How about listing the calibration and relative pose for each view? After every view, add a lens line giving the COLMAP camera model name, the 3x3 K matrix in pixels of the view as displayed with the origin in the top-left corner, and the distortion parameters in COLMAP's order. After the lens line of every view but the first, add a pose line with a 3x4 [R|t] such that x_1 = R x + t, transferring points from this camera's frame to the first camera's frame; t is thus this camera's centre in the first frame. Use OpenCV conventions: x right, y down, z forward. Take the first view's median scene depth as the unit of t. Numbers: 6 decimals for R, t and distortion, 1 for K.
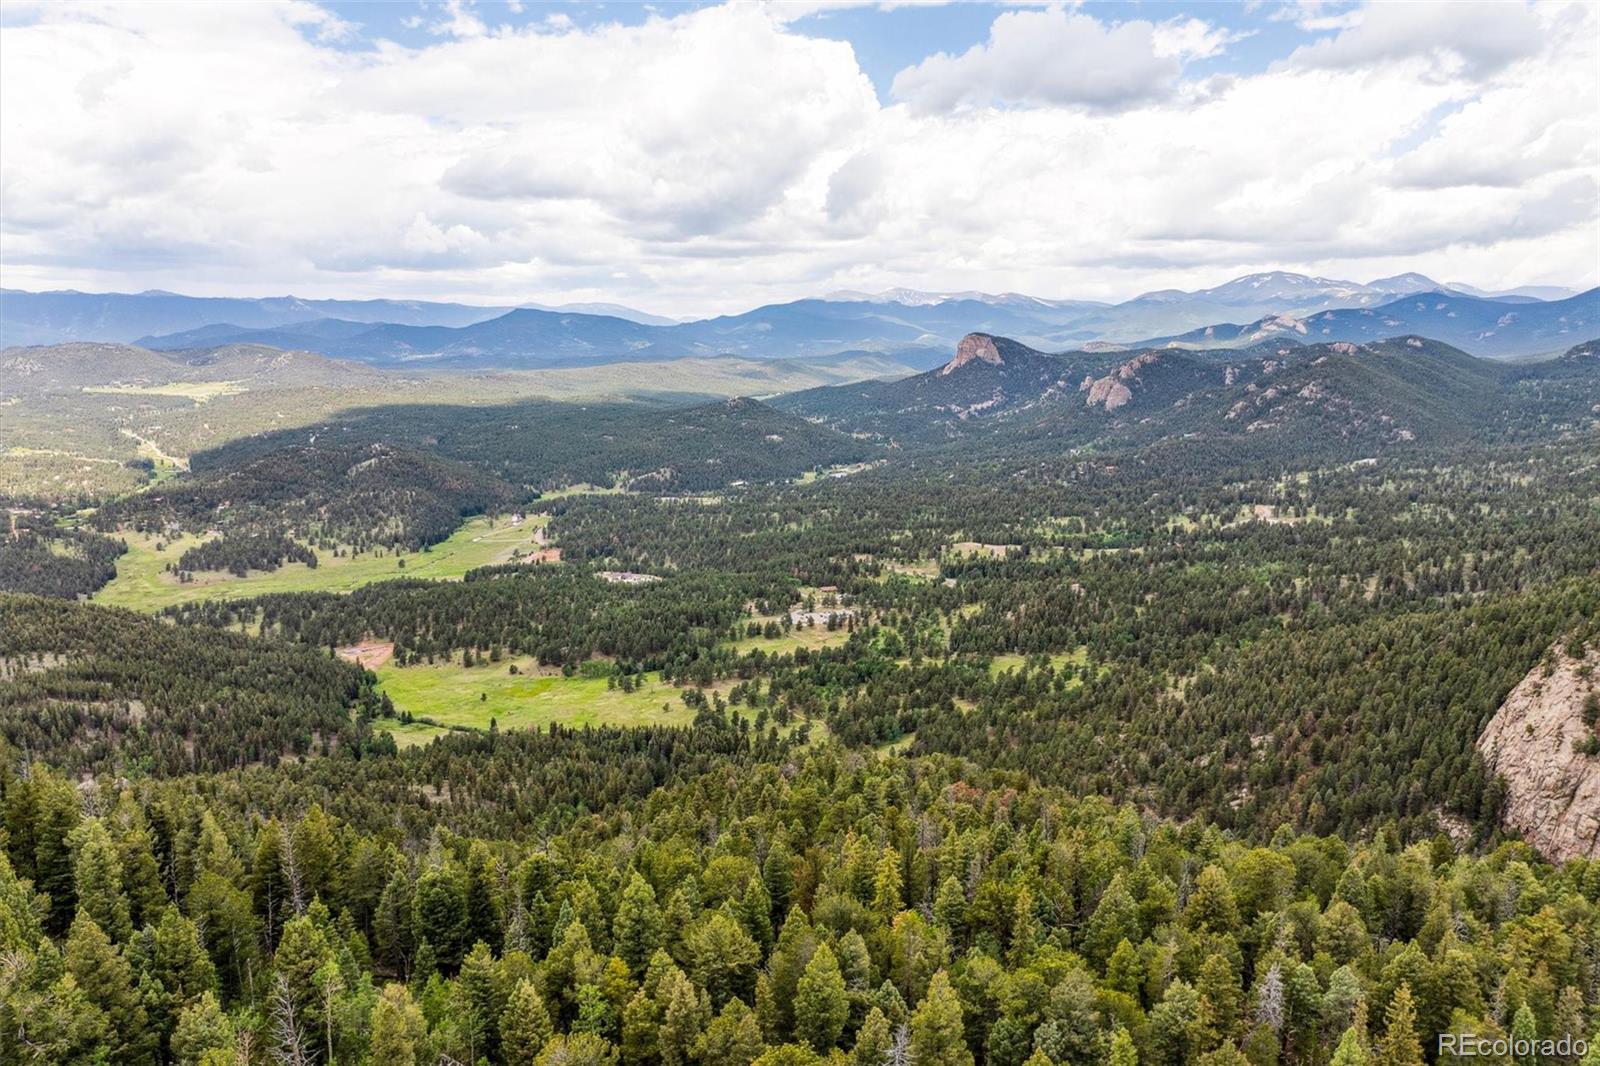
lens RADIAL K [[1143.8, 0, 813.6], [0, 1143.8, 531.1], [0, 0, 1]] dist [-0.037885, 0.003147]
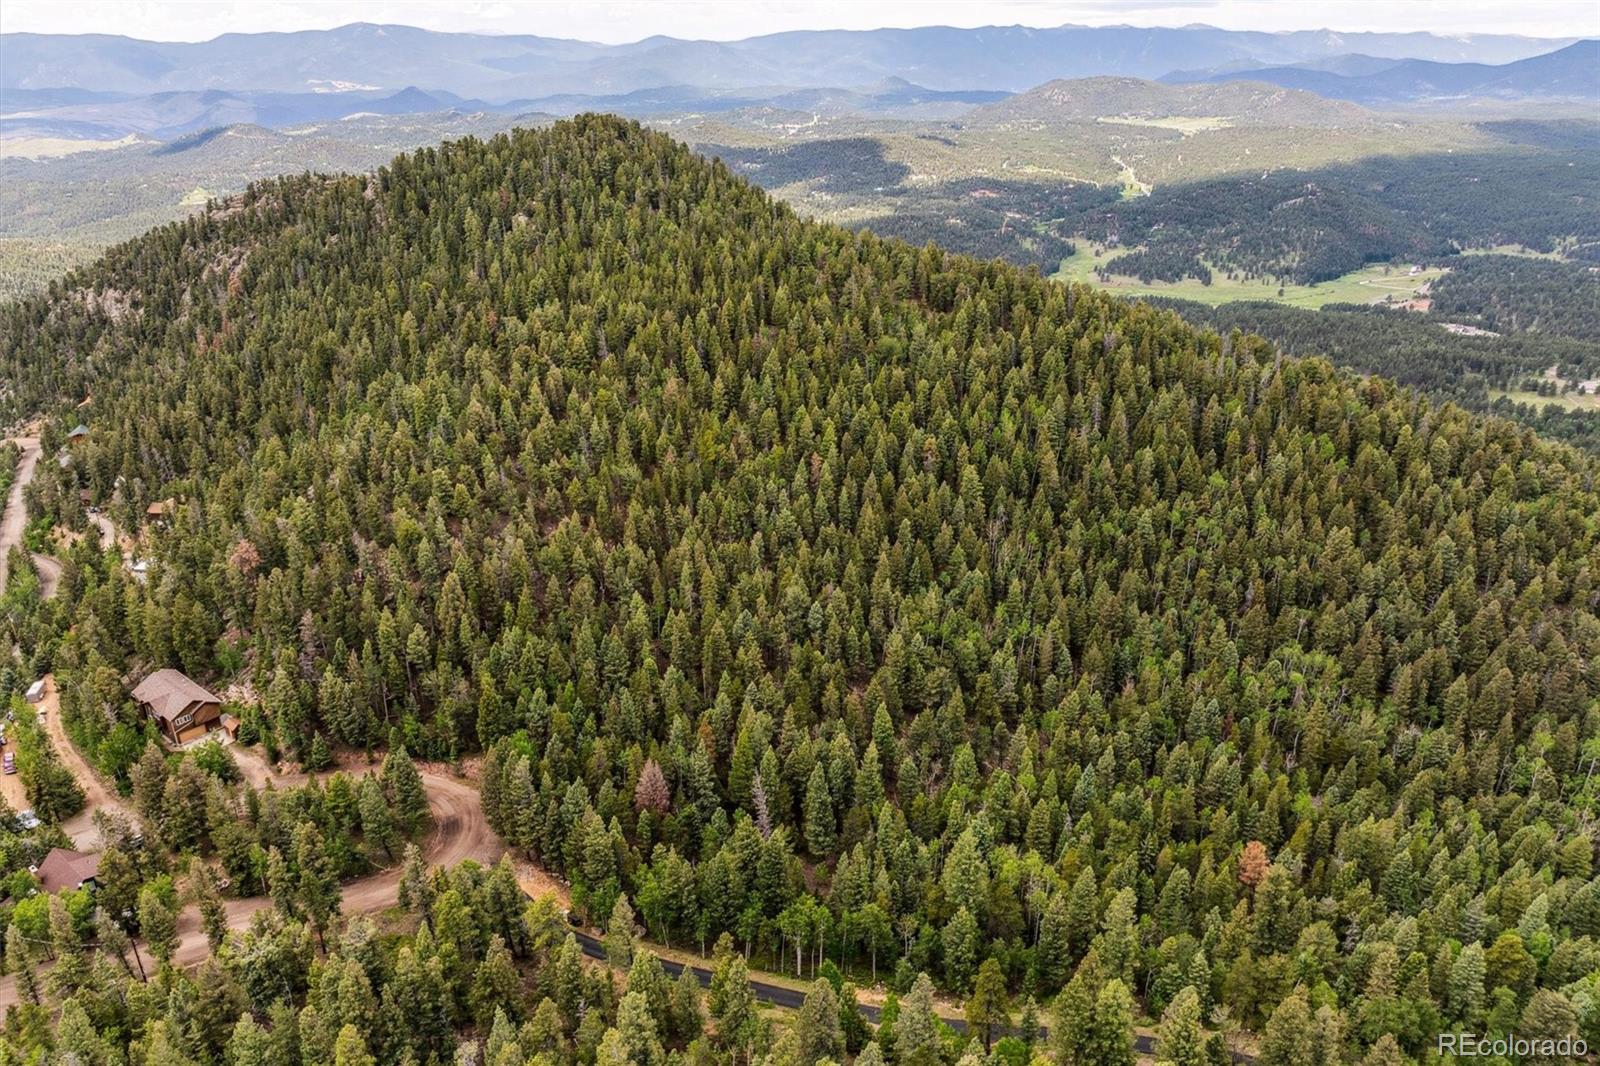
lens RADIAL K [[1143.8, 0, 812.5], [0, 1143.8, 526.9], [0, 0, 1]] dist [-0.037885, 0.003147]
pose [[0.676649, 0.272419, -0.684057, 0.160615], [-0.121273, 0.957585, 0.261389, 0.014193], [0.726250, -0.093911, 0.680986, -0.119279]]
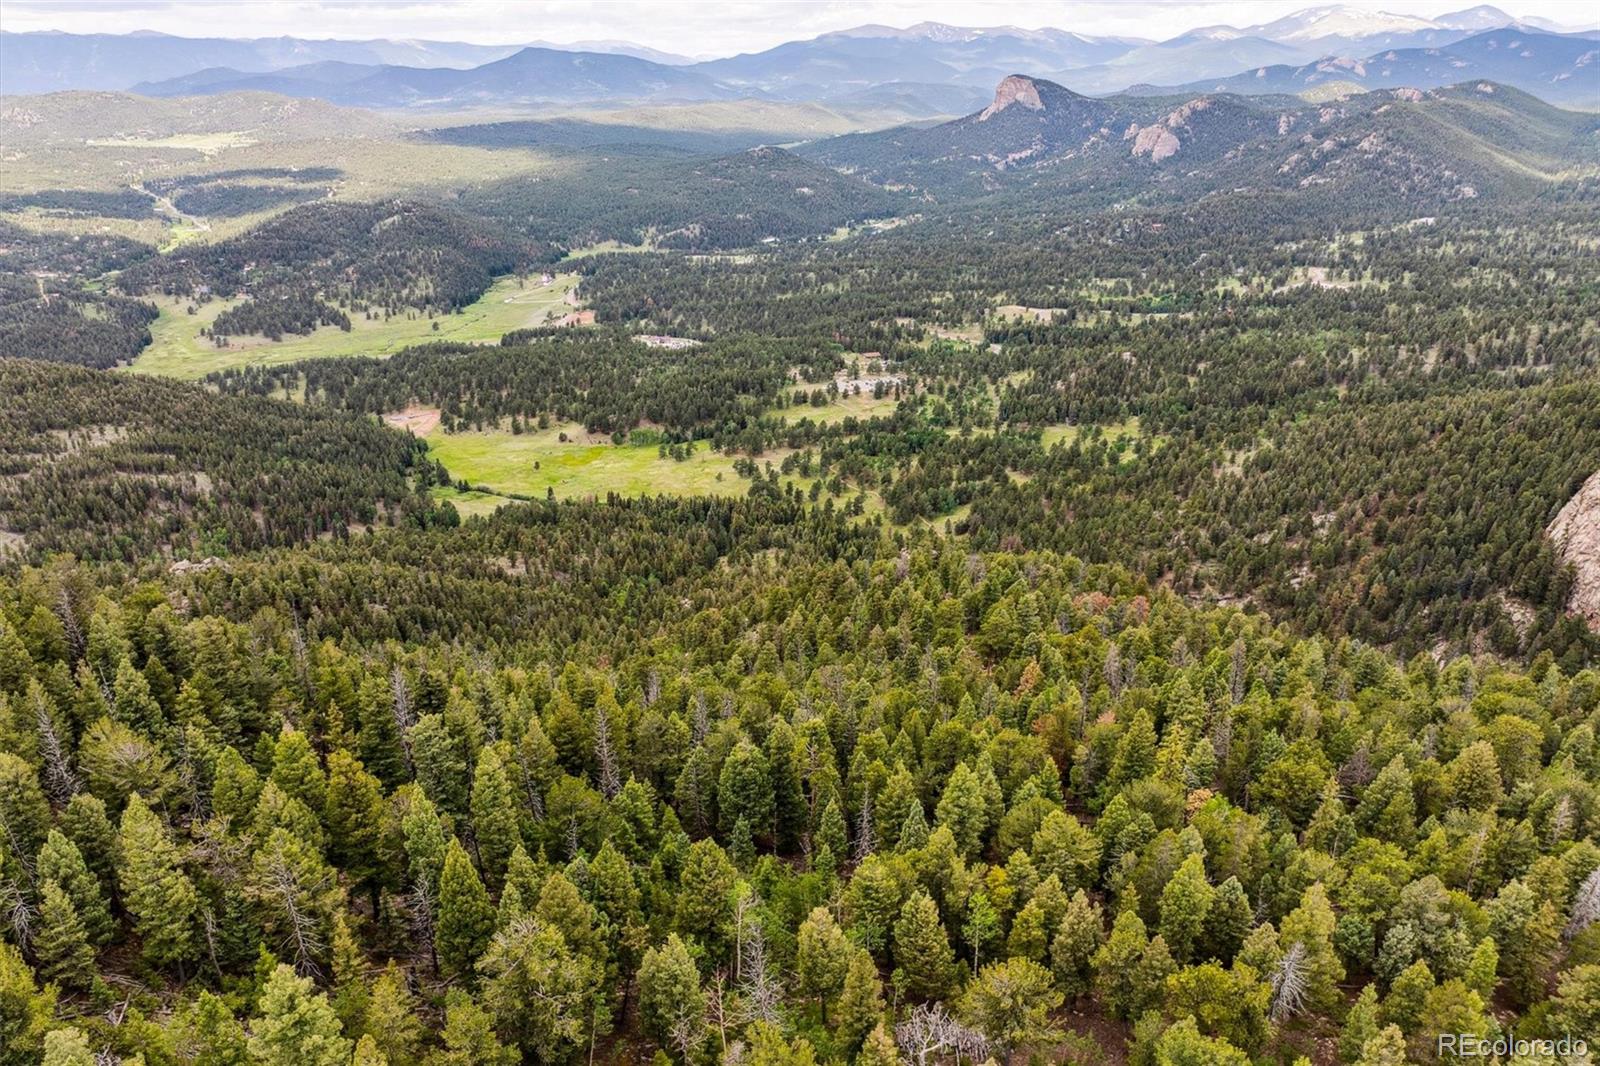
lens RADIAL K [[1143.8, 0, 814.5], [0, 1143.8, 528.6], [0, 0, 1]] dist [-0.037885, 0.003147]
pose [[0.999823, 0.005057, -0.018137, -0.014135], [-0.001169, 0.978062, 0.208309, -0.006310], [0.018793, -0.208251, 0.977895, 0.001777]]
